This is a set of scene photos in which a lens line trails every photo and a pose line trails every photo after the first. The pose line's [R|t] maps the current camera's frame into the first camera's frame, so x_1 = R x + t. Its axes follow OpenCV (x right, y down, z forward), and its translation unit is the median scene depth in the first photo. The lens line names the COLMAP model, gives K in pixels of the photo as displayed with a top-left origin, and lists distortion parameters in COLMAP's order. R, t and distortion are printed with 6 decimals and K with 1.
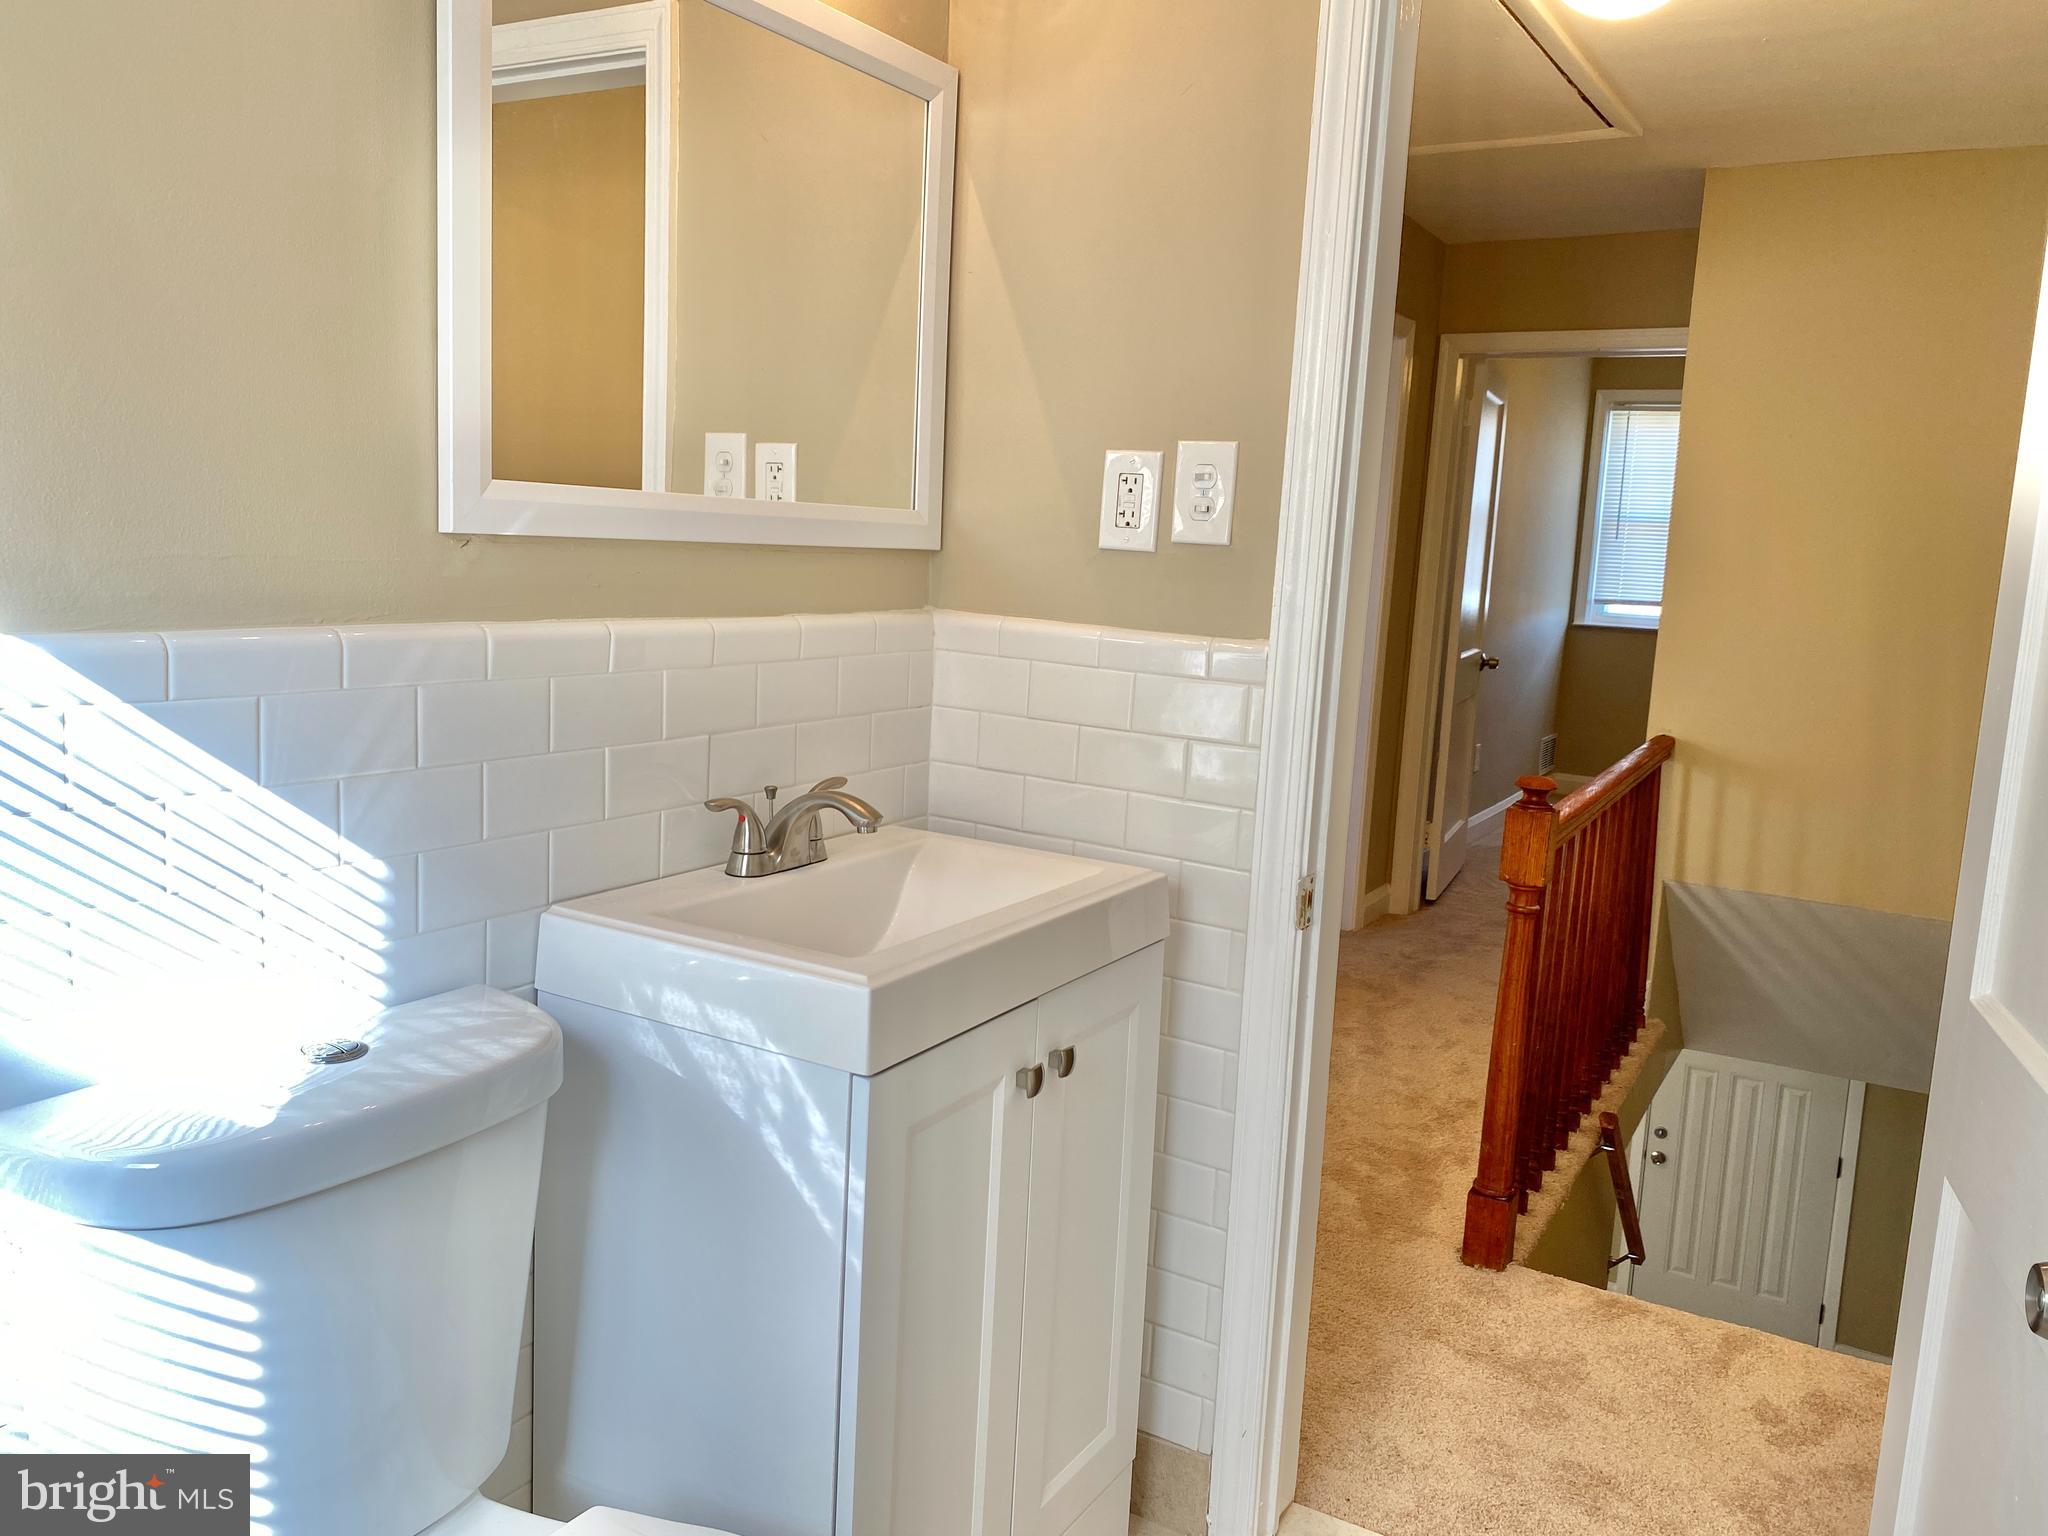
lens RADIAL K [[1546.8, 0, 1014.5], [0, 1546.8, 766.9], [0, 0, 1]] dist [0.058046, -0.077351]
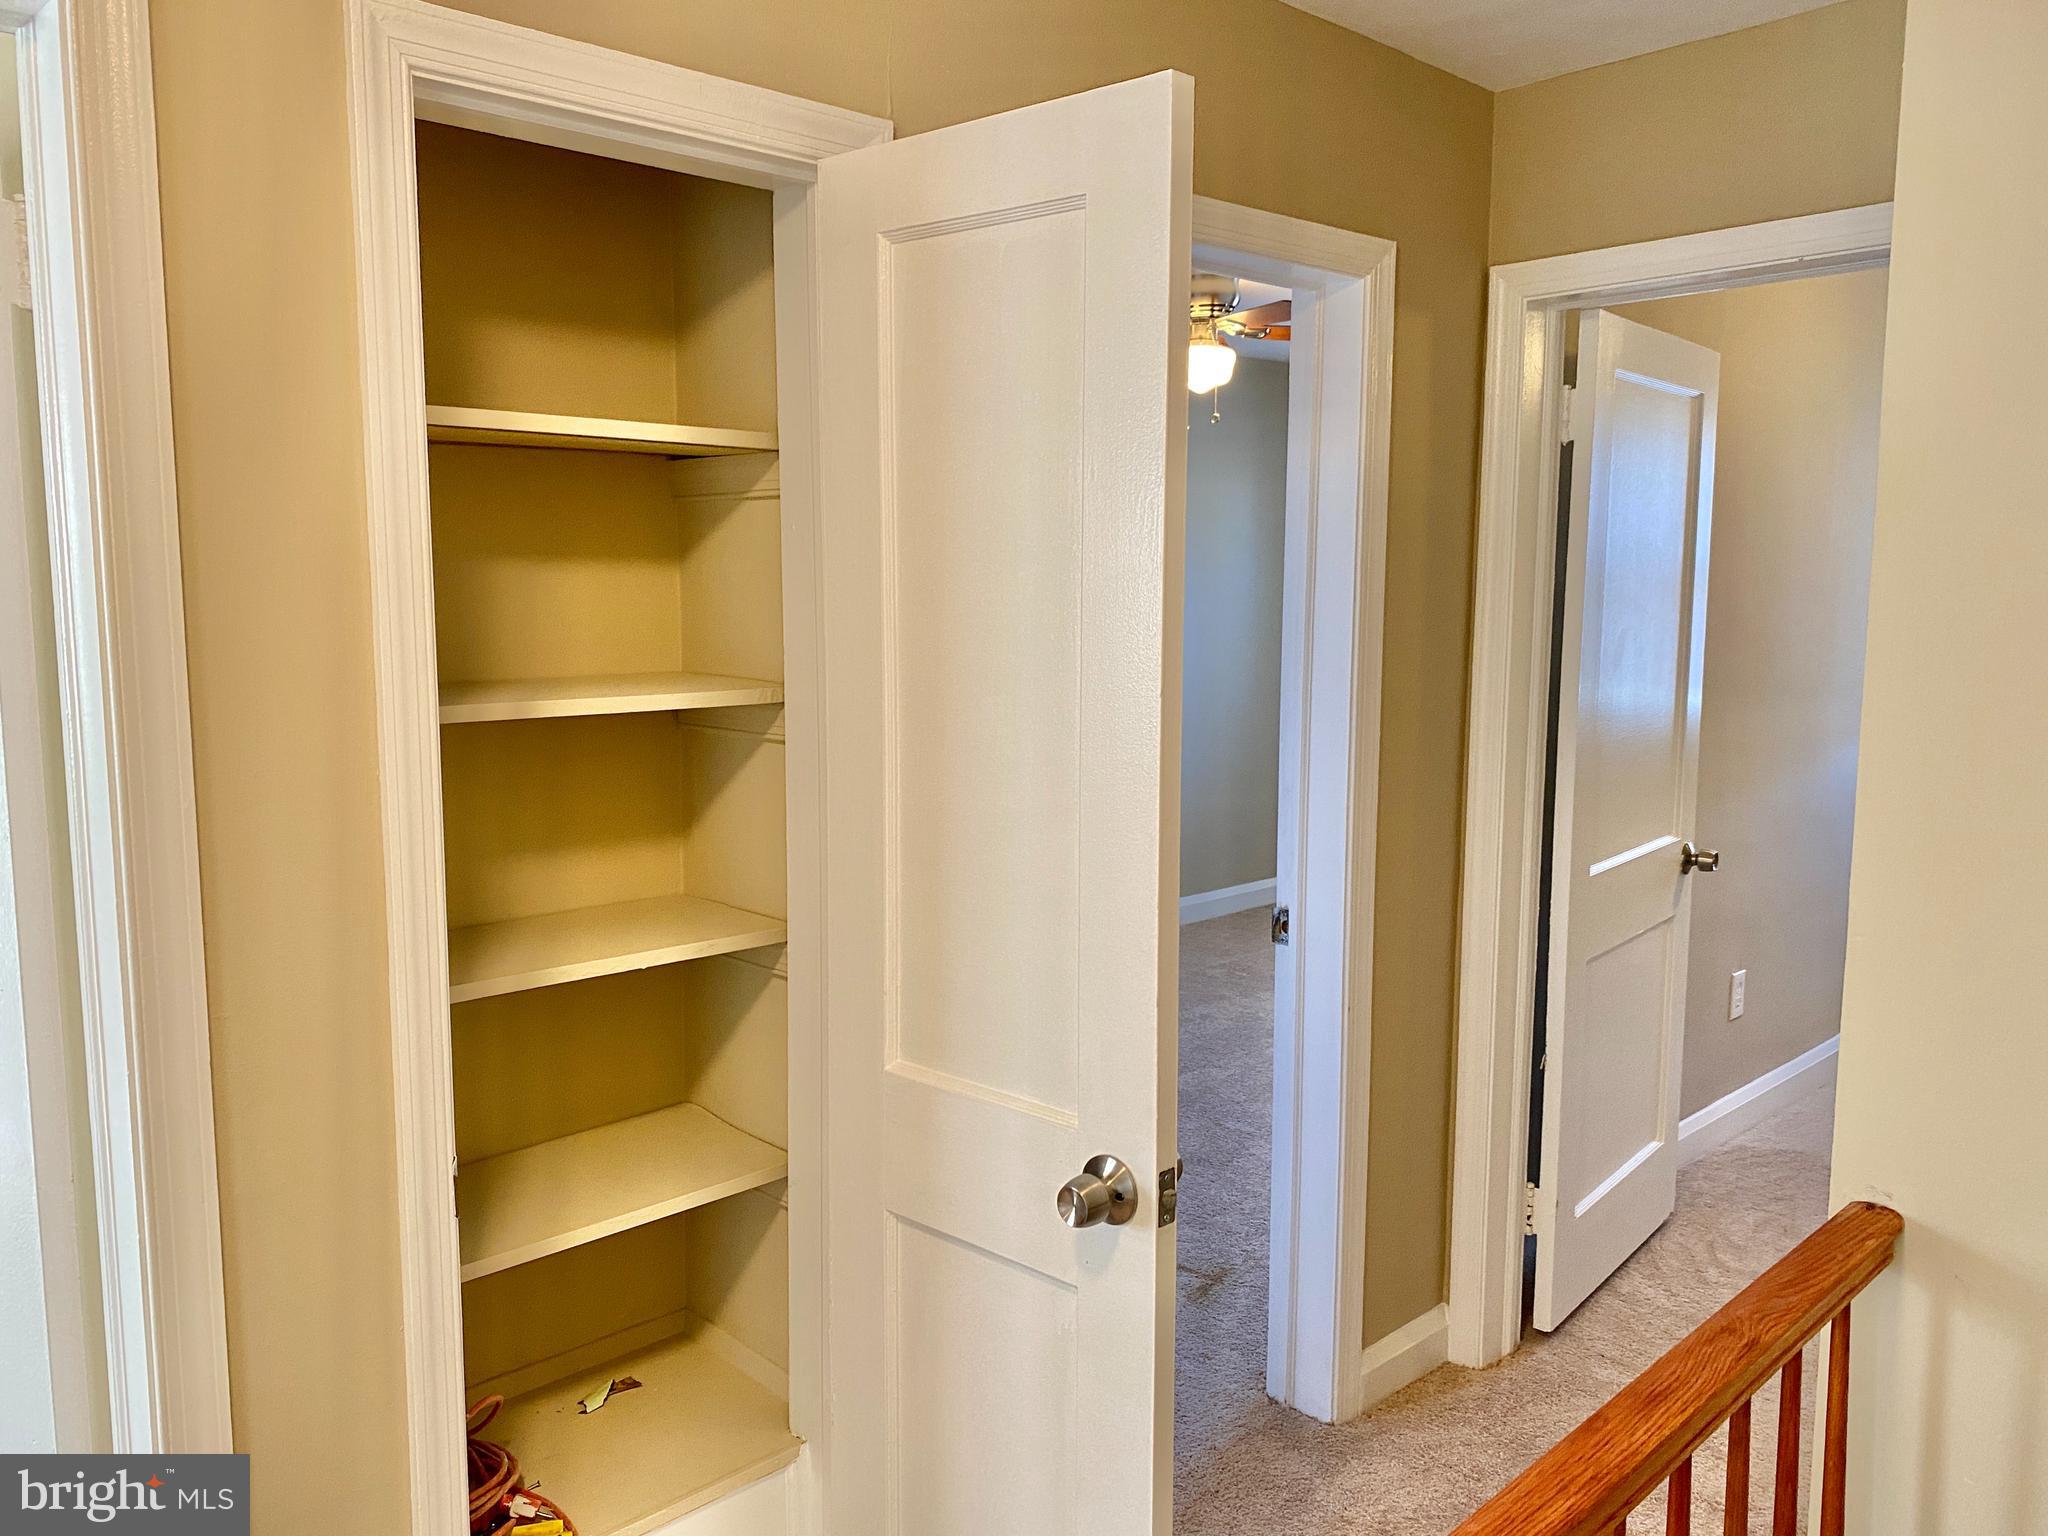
lens RADIAL K [[1546.8, 0, 1032.2], [0, 1546.8, 764.0], [0, 0, 1]] dist [0.058046, -0.077351]
pose [[0.961847, -0.010578, -0.273384, 0.250020], [0.001013, 0.999383, -0.035106, -0.089314], [0.273586, 0.033490, 0.961264, 0.438470]]
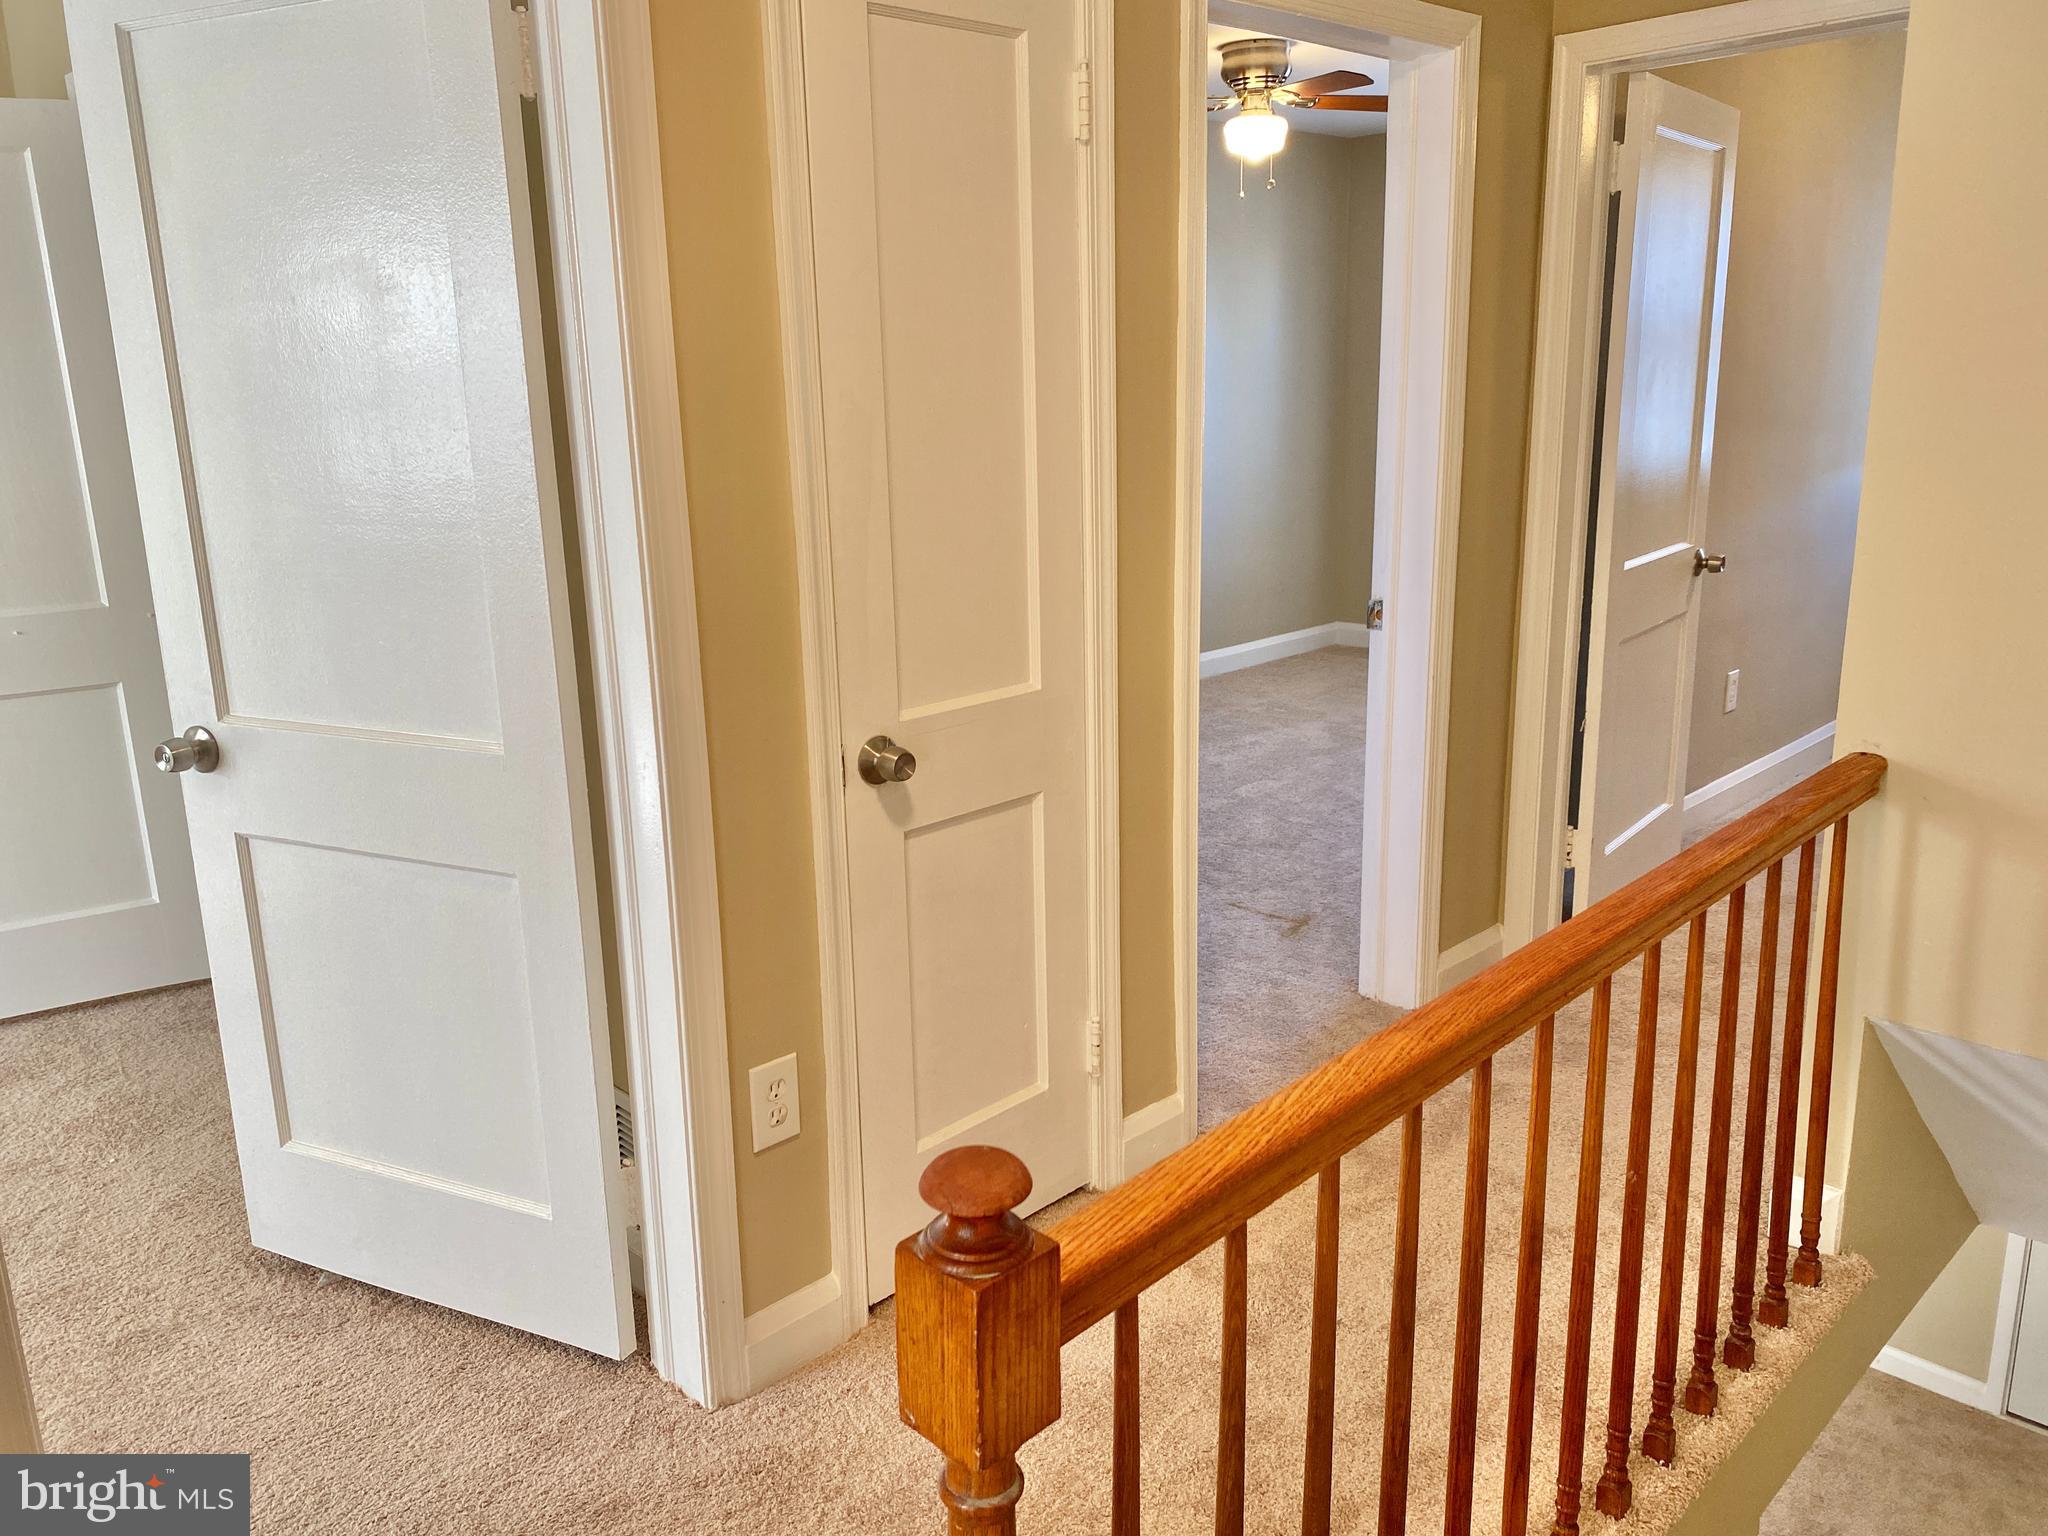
lens RADIAL K [[1546.8, 0, 1035.6], [0, 1546.8, 754.7], [0, 0, 1]] dist [0.058046, -0.077351]
pose [[0.967620, -0.007730, -0.252292, 0.215181], [0.030245, 0.995880, 0.085487, -0.056435], [0.250591, -0.090349, 0.963868, 0.324574]]
